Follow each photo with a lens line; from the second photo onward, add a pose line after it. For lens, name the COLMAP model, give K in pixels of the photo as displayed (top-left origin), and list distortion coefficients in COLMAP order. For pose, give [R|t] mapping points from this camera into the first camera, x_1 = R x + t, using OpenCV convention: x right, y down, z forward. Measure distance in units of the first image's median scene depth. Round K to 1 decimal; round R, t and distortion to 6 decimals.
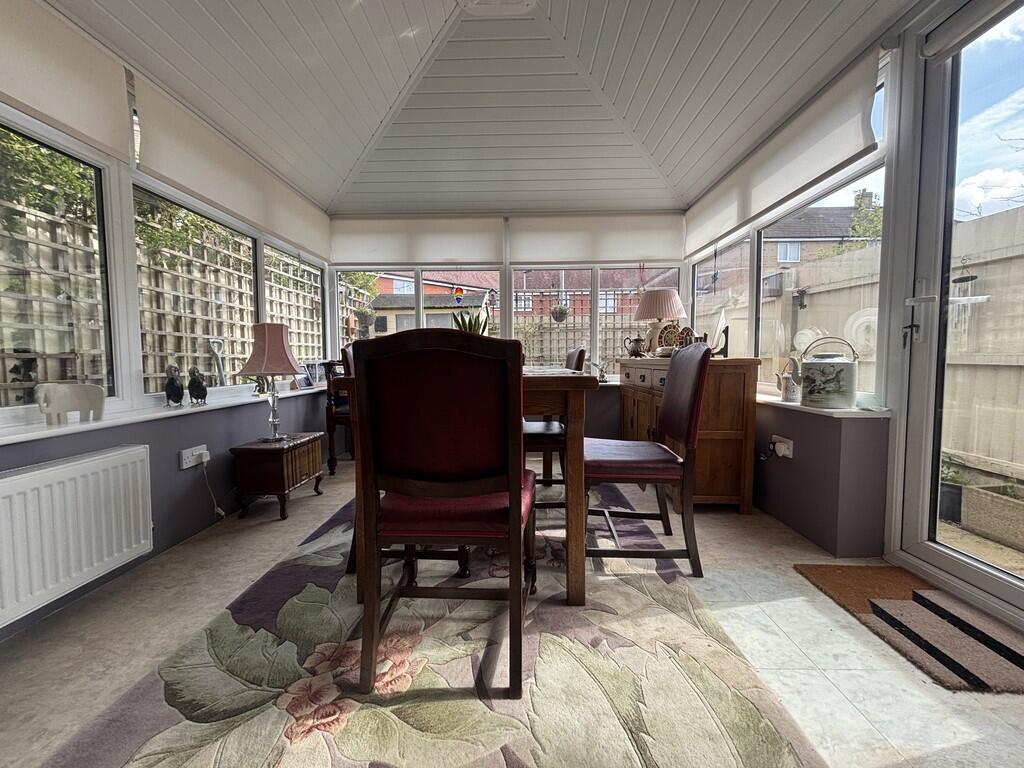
lens RADIAL K [[414.7, 0, 509.7], [0, 414.7, 382.8], [0, 0, 1]] dist [0.000429, 0.000243]
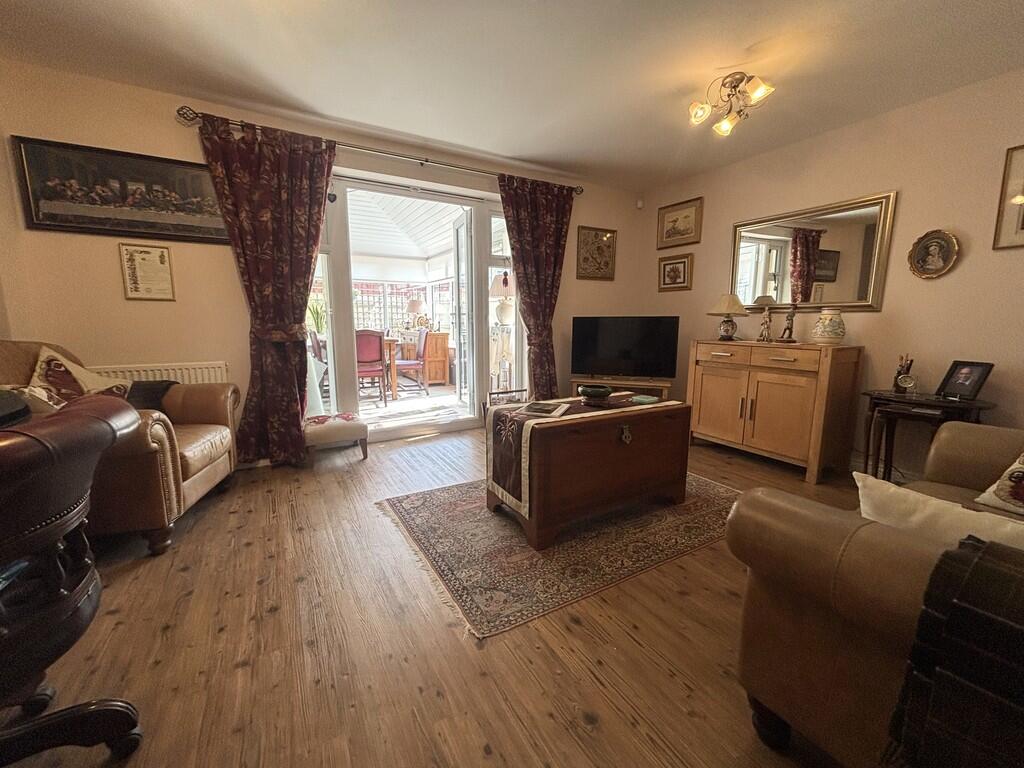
lens RADIAL K [[414.7, 0, 509.7], [0, 414.7, 382.8], [0, 0, 1]] dist [0.000429, 0.000243]
pose [[0.856842, -0.070885, 0.510684, -0.395795], [0.021716, 0.994587, 0.101616, 0.003223], [-0.515122, -0.075979, 0.853742, -1.248065]]
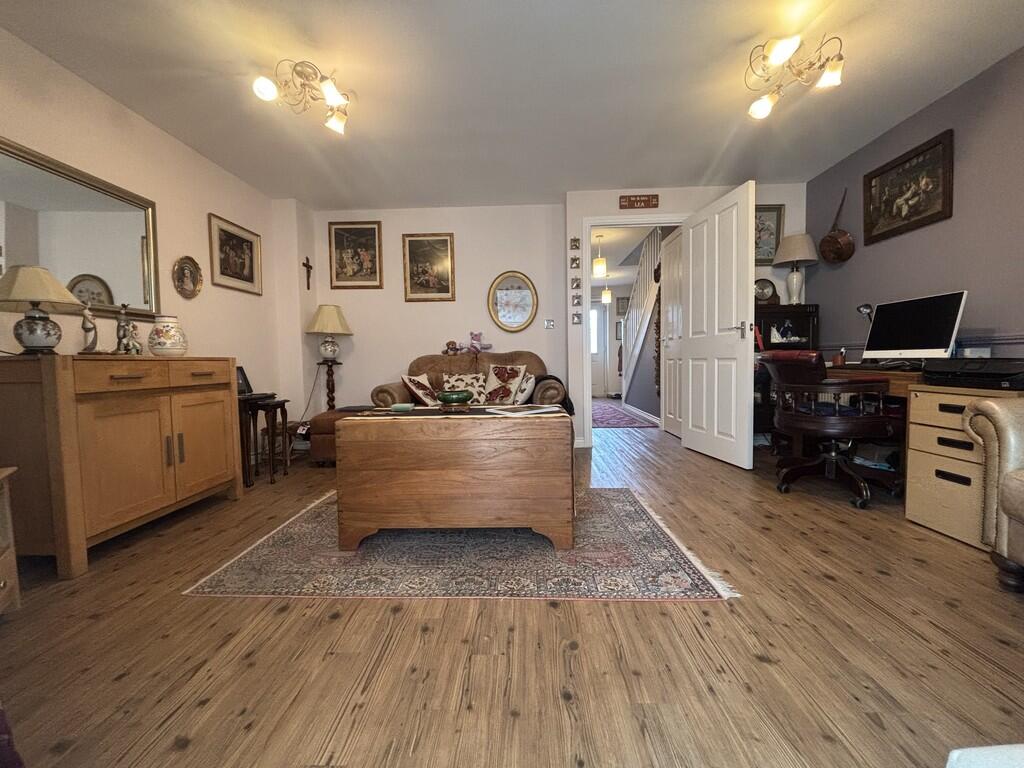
lens RADIAL K [[414.7, 0, 509.7], [0, 414.7, 382.8], [0, 0, 1]] dist [0.000429, 0.000243]
pose [[-0.999718, 0.022073, 0.008785, 1.063361], [0.022901, 0.993755, 0.109209, 0.006009], [-0.006319, 0.109380, -0.993980, 3.013644]]
